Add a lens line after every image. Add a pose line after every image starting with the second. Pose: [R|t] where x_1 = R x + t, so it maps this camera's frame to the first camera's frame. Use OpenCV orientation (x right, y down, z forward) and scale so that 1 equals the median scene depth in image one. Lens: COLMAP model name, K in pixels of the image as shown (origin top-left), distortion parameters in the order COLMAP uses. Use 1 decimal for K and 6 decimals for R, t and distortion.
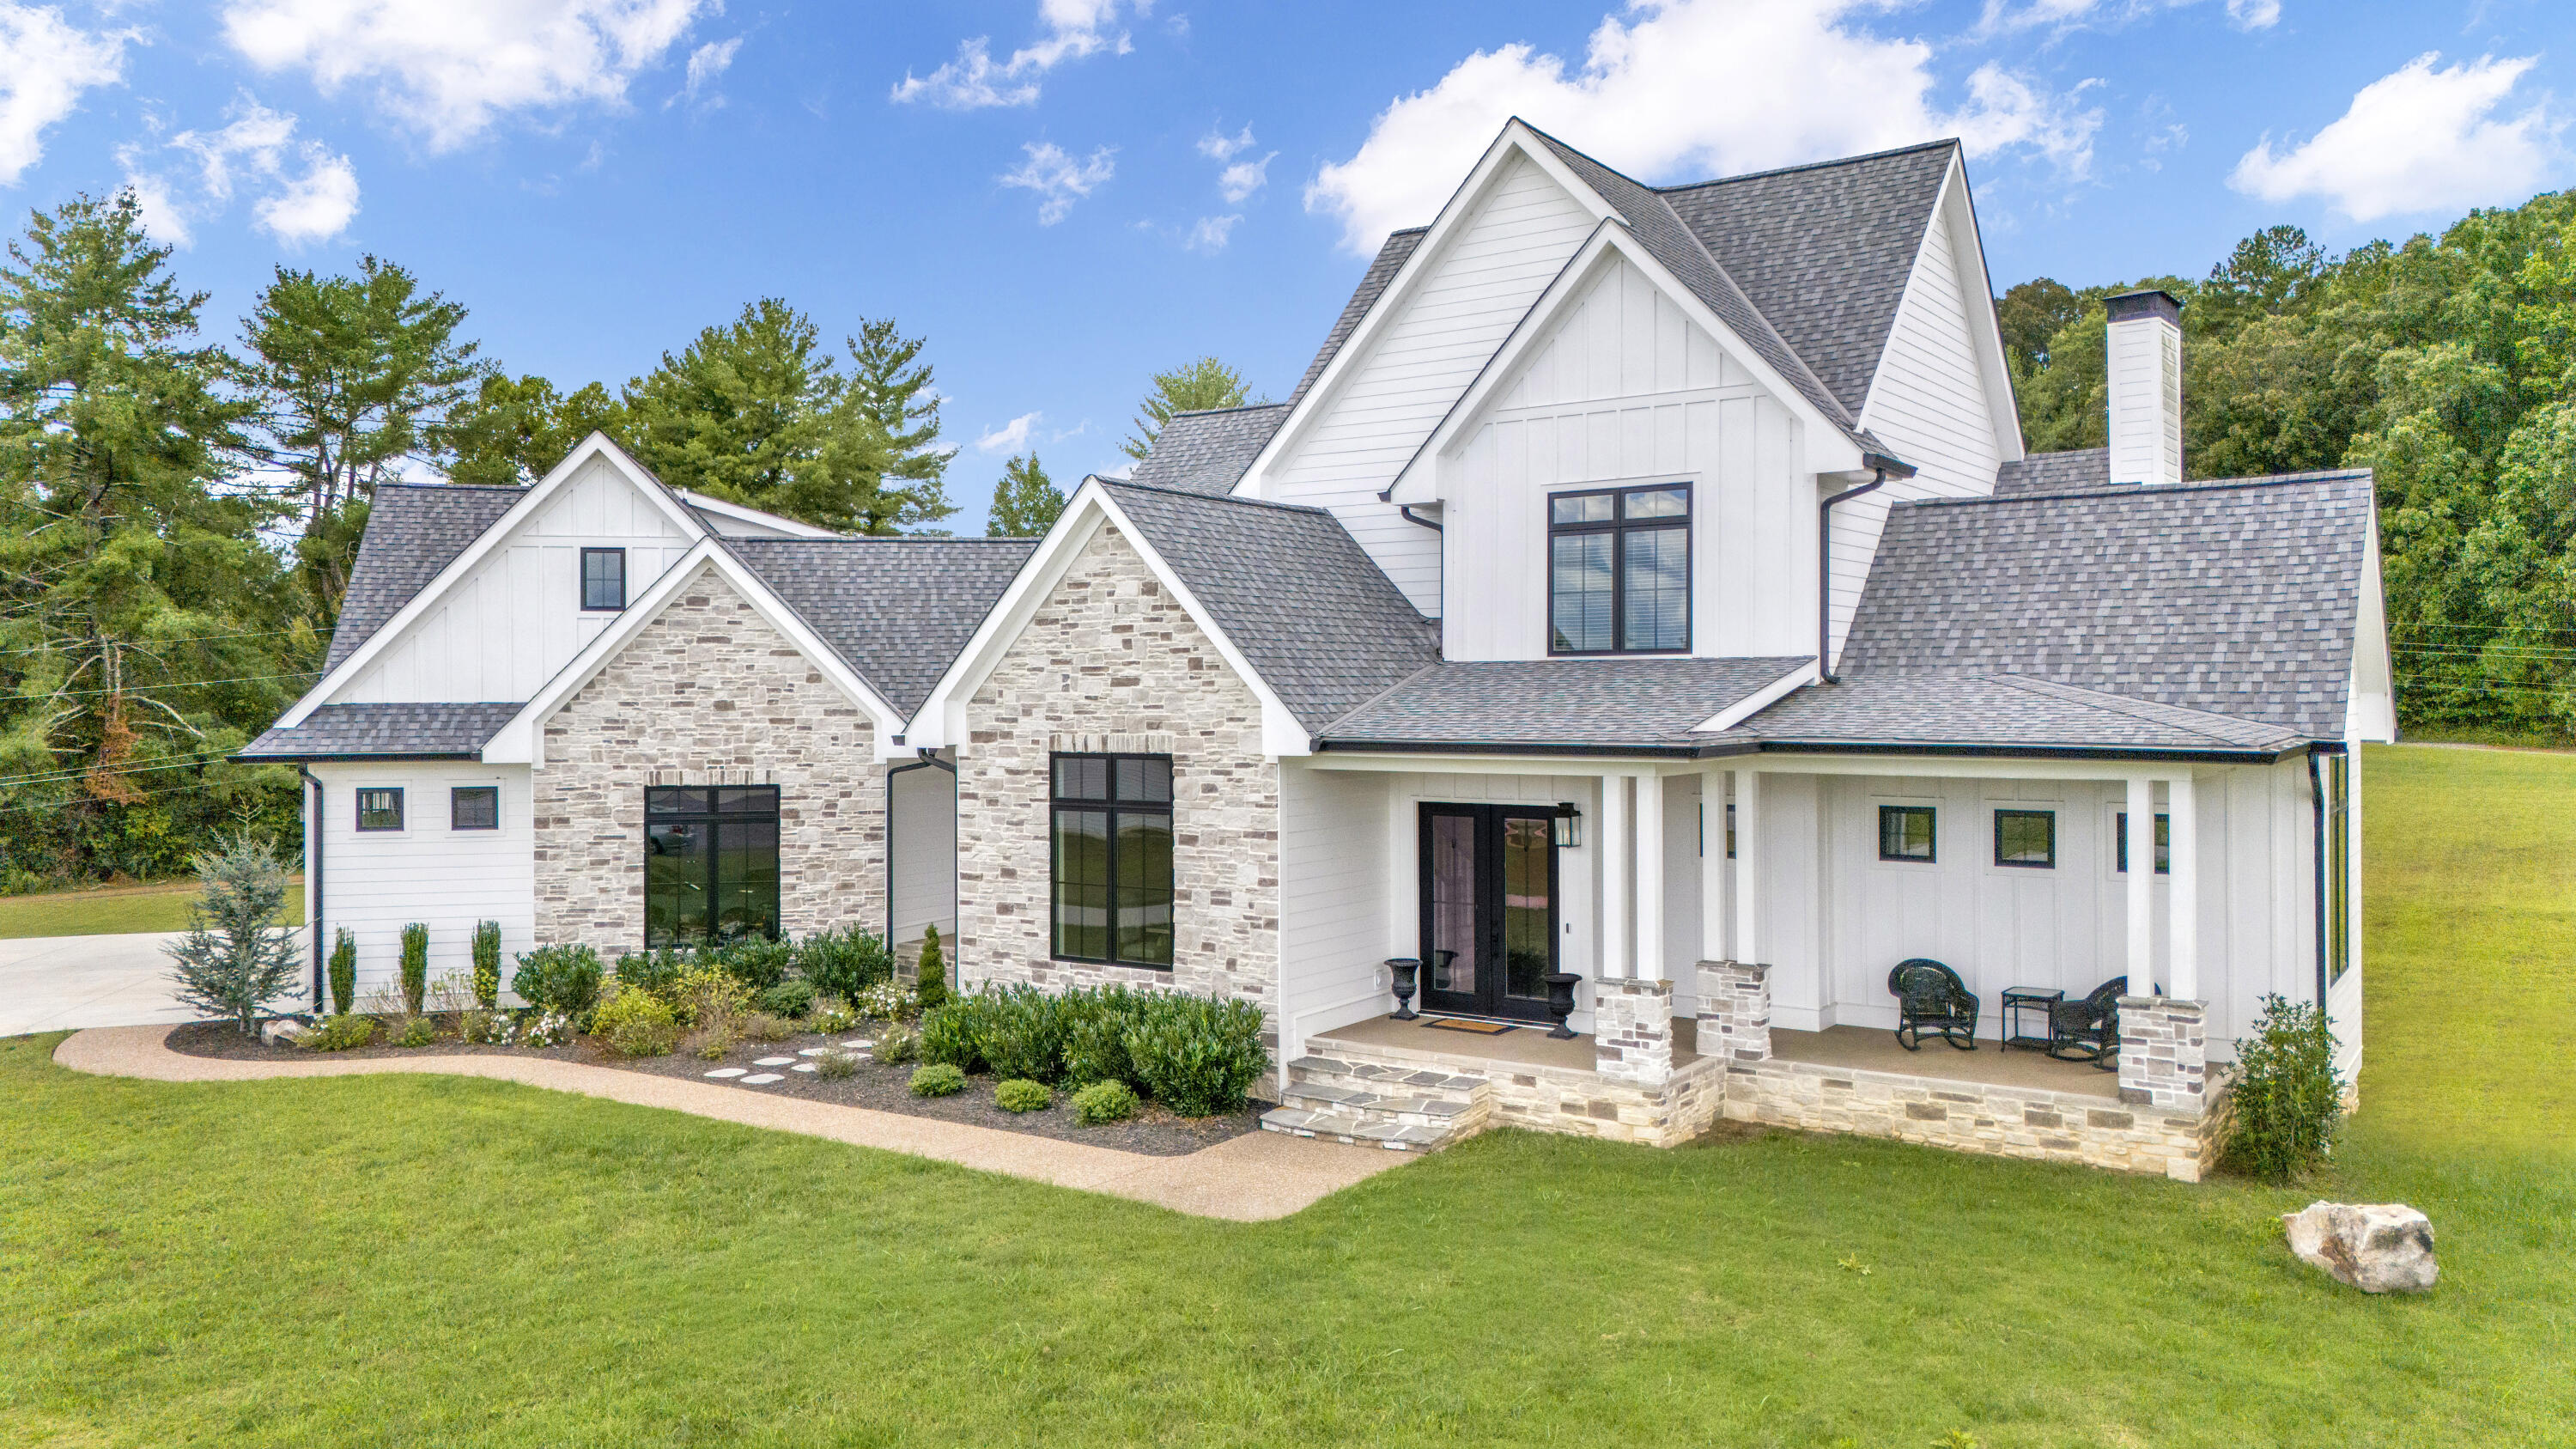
lens RADIAL K [[1912.2, 0, 1283.7], [0, 1912.2, 697.1], [0, 0, 1]] dist [0.096995, -0.099331]
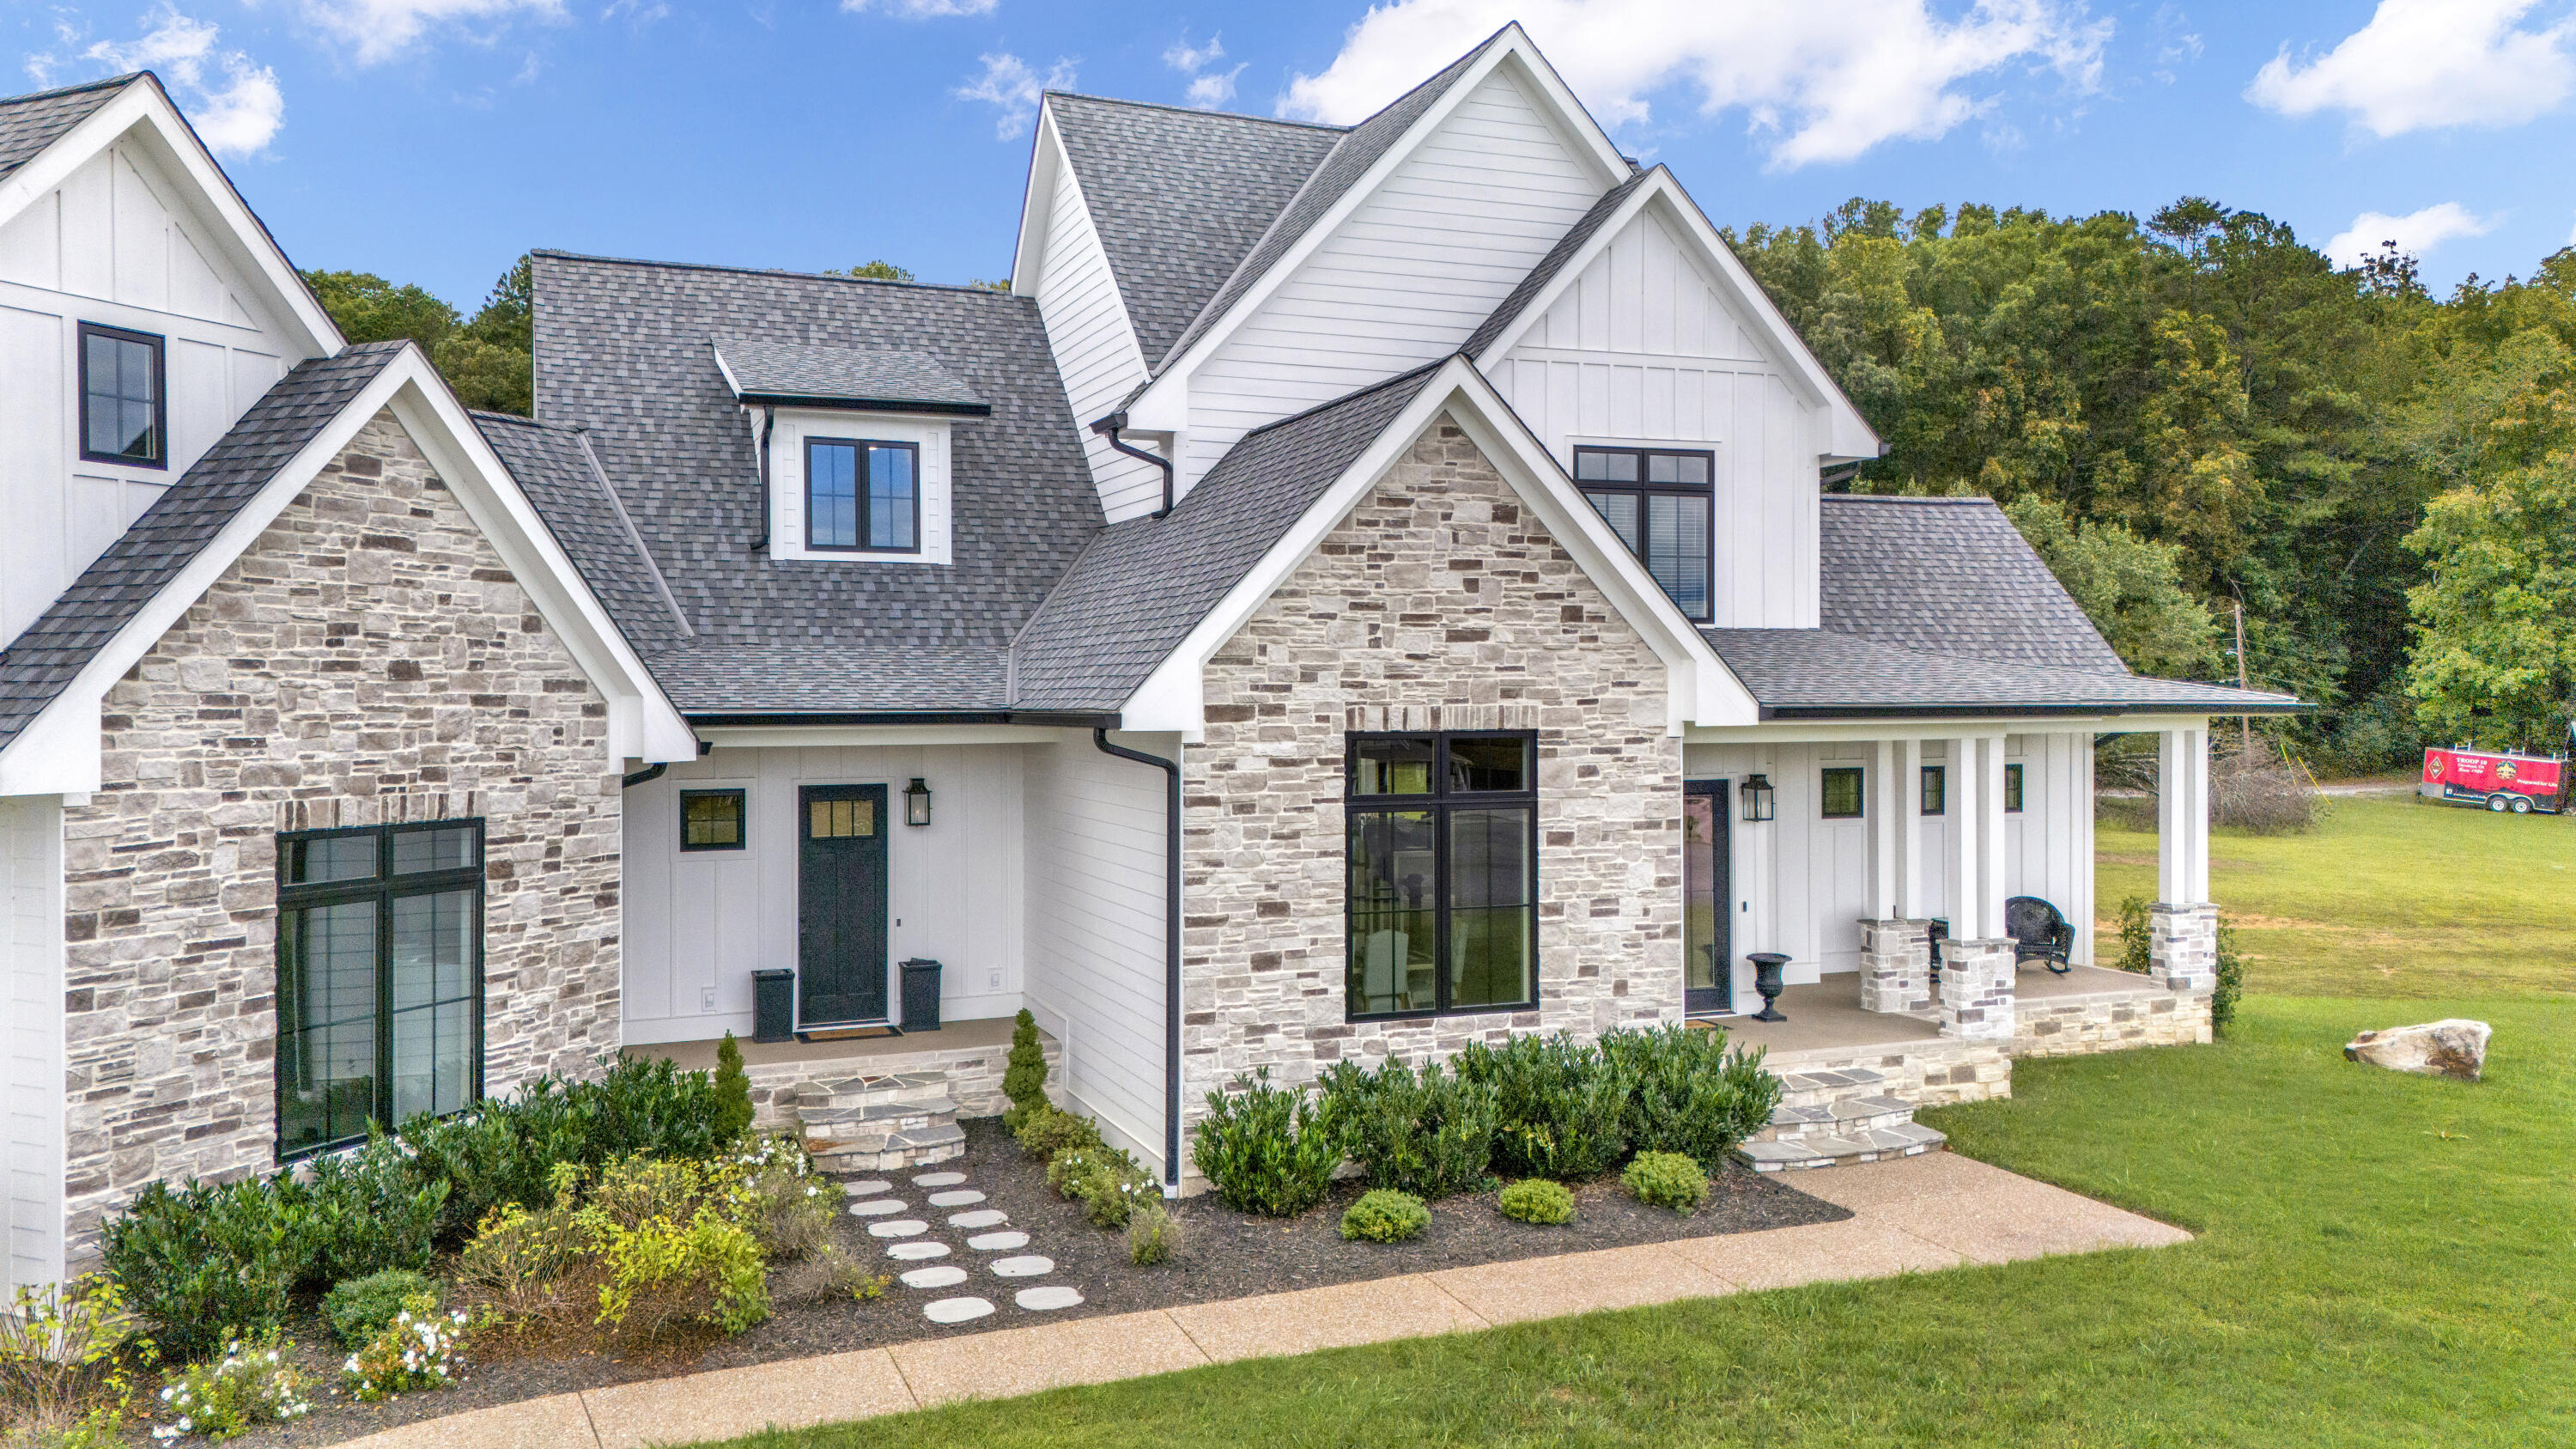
lens RADIAL K [[1905.9, 0, 1288.2], [0, 1905.9, 716.0], [0, 0, 1]] dist [0.091481, -0.099535]
pose [[0.552387, -0.007350, 0.833555, -0.728388], [0.005573, 0.999971, 0.005124, 0.018838], [-0.833569, 0.001815, 0.552413, 0.628565]]
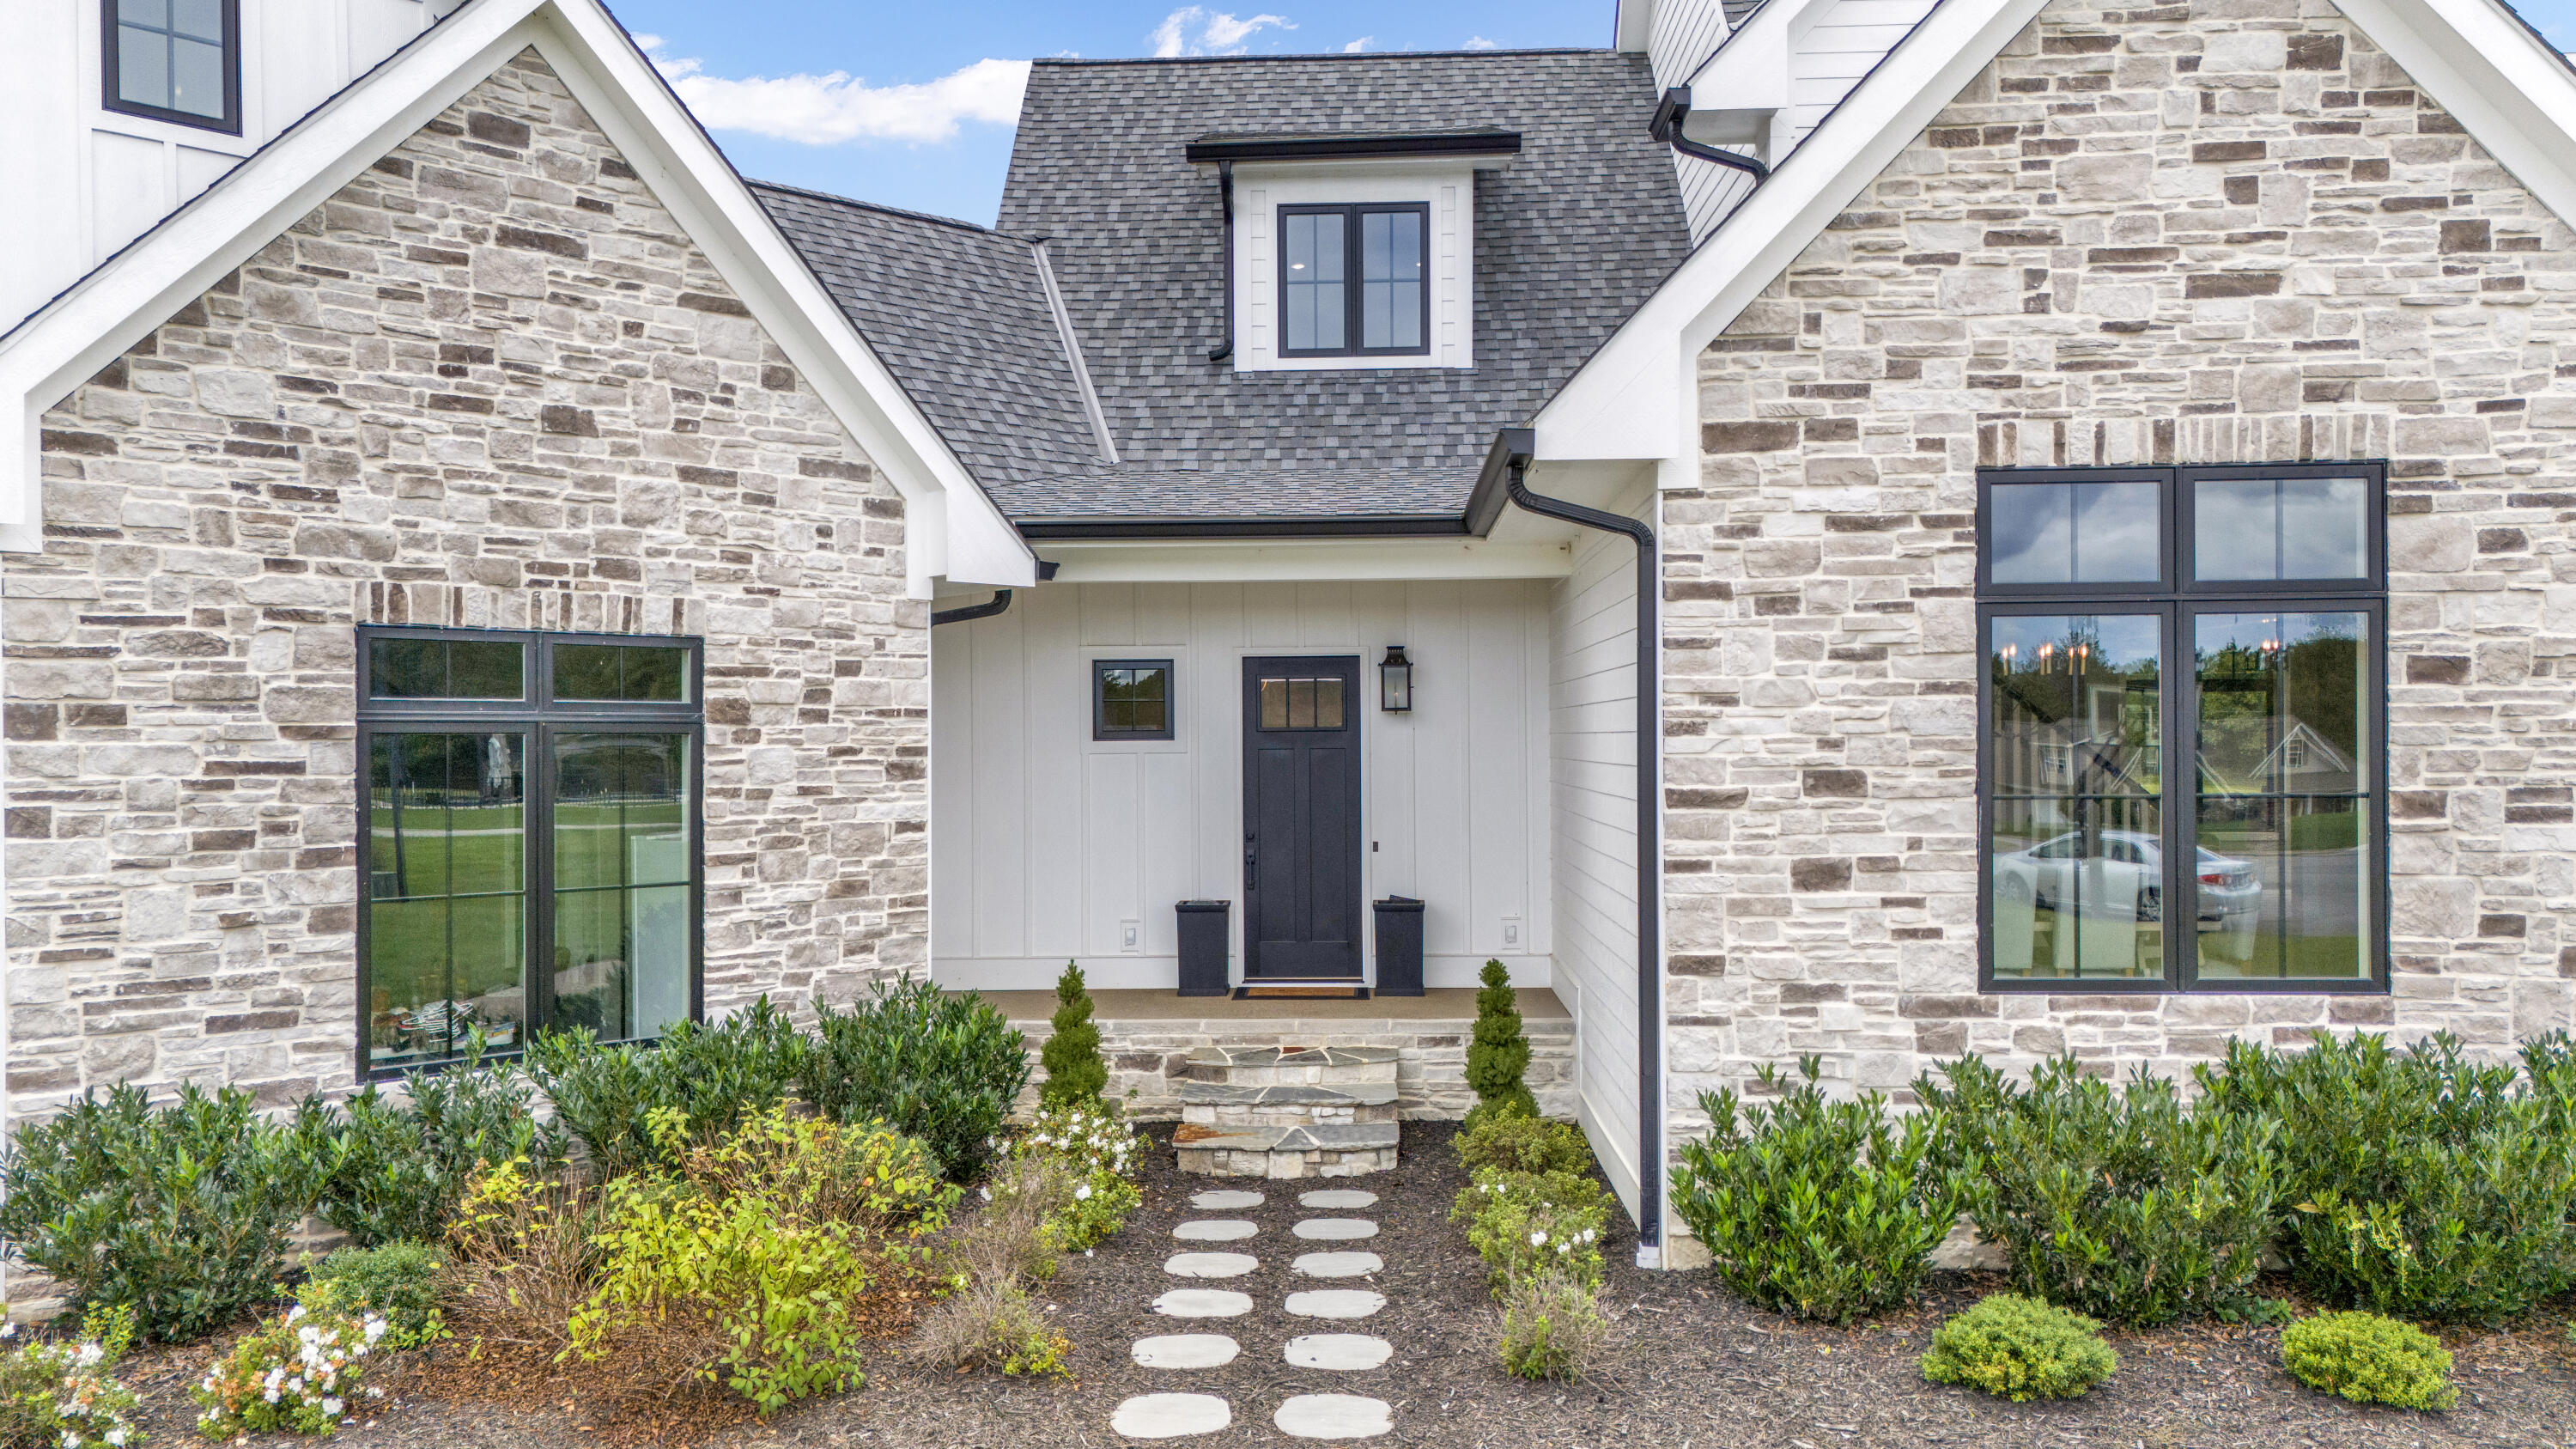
lens RADIAL K [[1907.3, 0, 1282.7], [0, 1907.3, 755.6], [0, 0, 1]] dist [0.070732, -0.064473]
pose [[0.846810, -0.005477, 0.531868, -0.457603], [0.007161, 0.999974, -0.001105, 0.087570], [-0.531848, 0.004745, 0.846826, 0.742827]]
